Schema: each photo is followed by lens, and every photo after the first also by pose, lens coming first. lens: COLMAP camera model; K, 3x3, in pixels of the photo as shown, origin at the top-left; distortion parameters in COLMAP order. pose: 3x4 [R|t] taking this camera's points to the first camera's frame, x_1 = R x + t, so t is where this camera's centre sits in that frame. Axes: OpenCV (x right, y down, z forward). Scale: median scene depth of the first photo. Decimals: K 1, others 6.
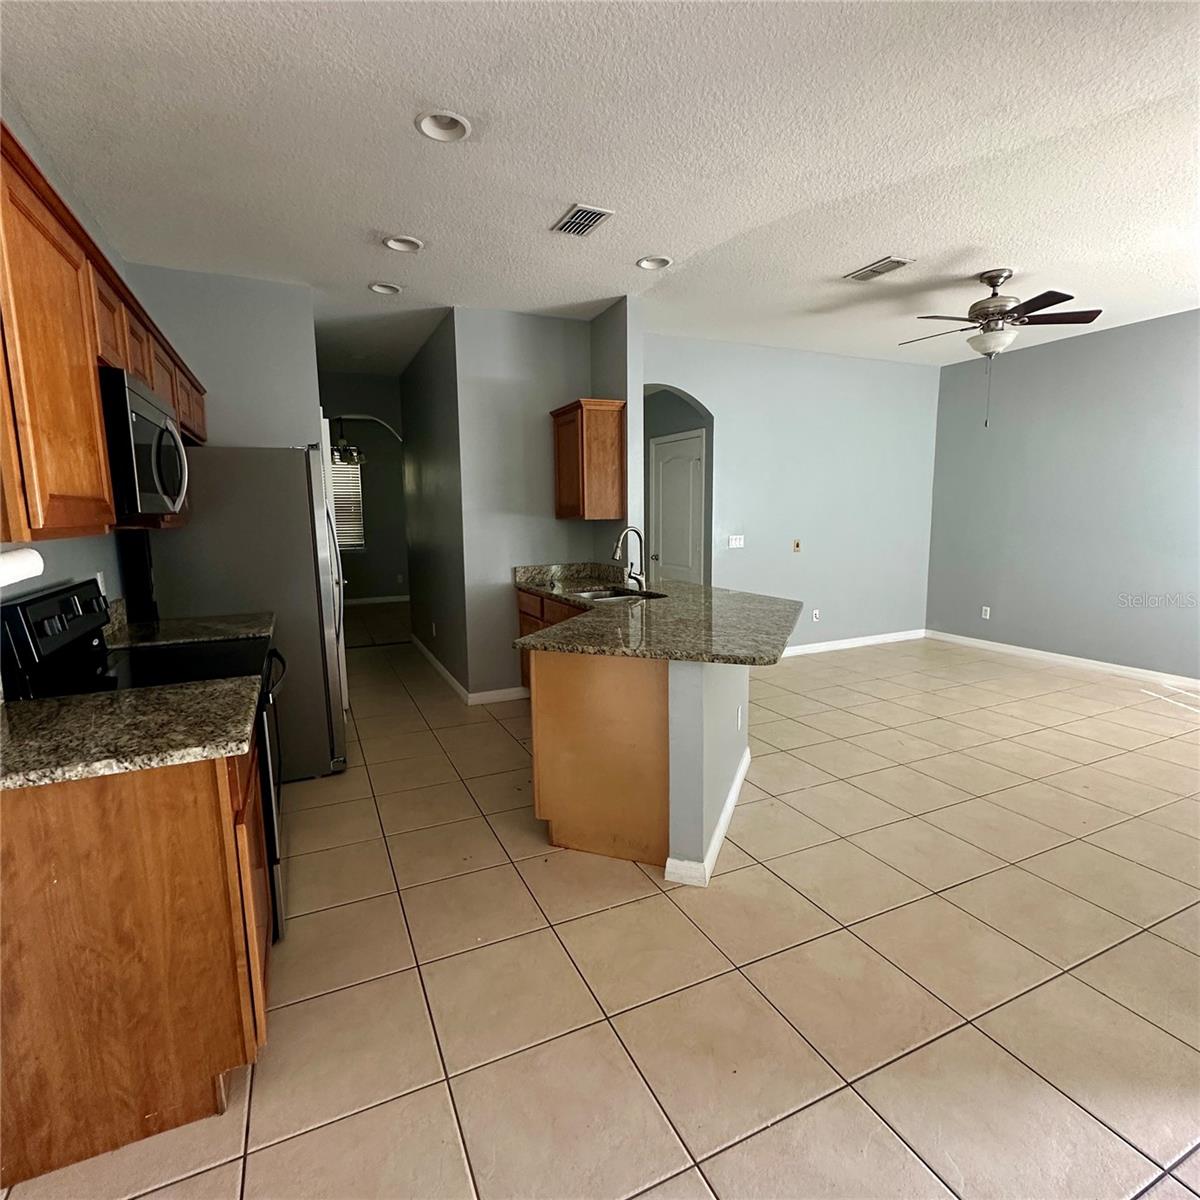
lens RADIAL K [[639.9, 0, 605.5], [0, 639.9, 598.6], [0, 0, 1]] dist [-0.003482, 0.002490]
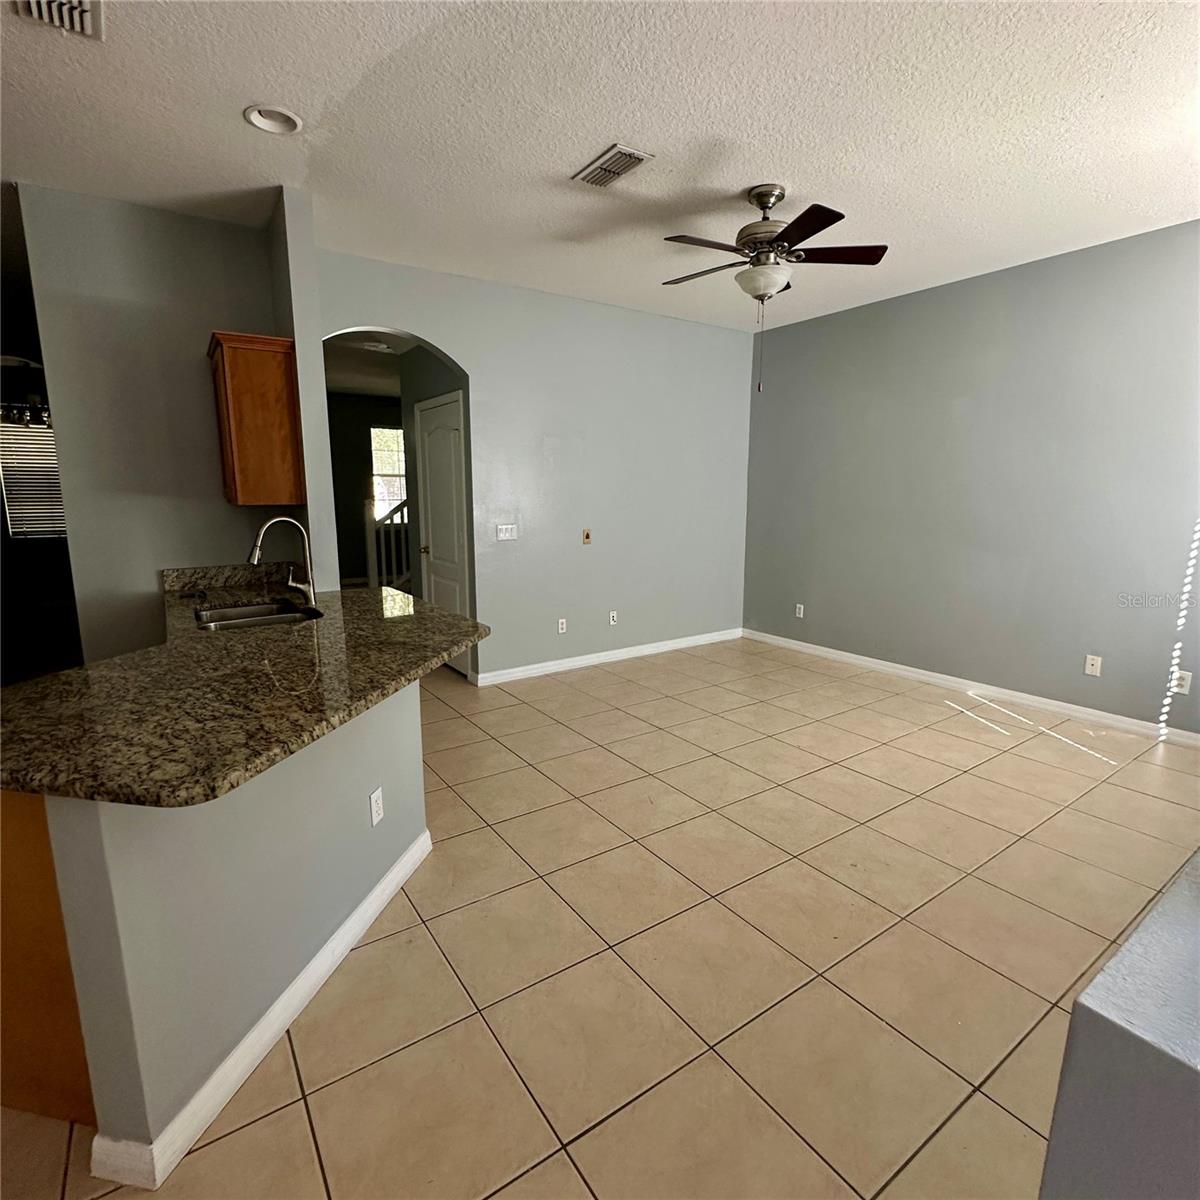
lens RADIAL K [[639.9, 0, 592.6], [0, 639.9, 601.2], [0, 0, 1]] dist [-0.003482, 0.002490]
pose [[0.987225, -0.010392, 0.158990, 0.243645], [0.004945, 0.999389, 0.034614, -0.038604], [-0.159253, -0.033385, 0.986673, 0.227802]]
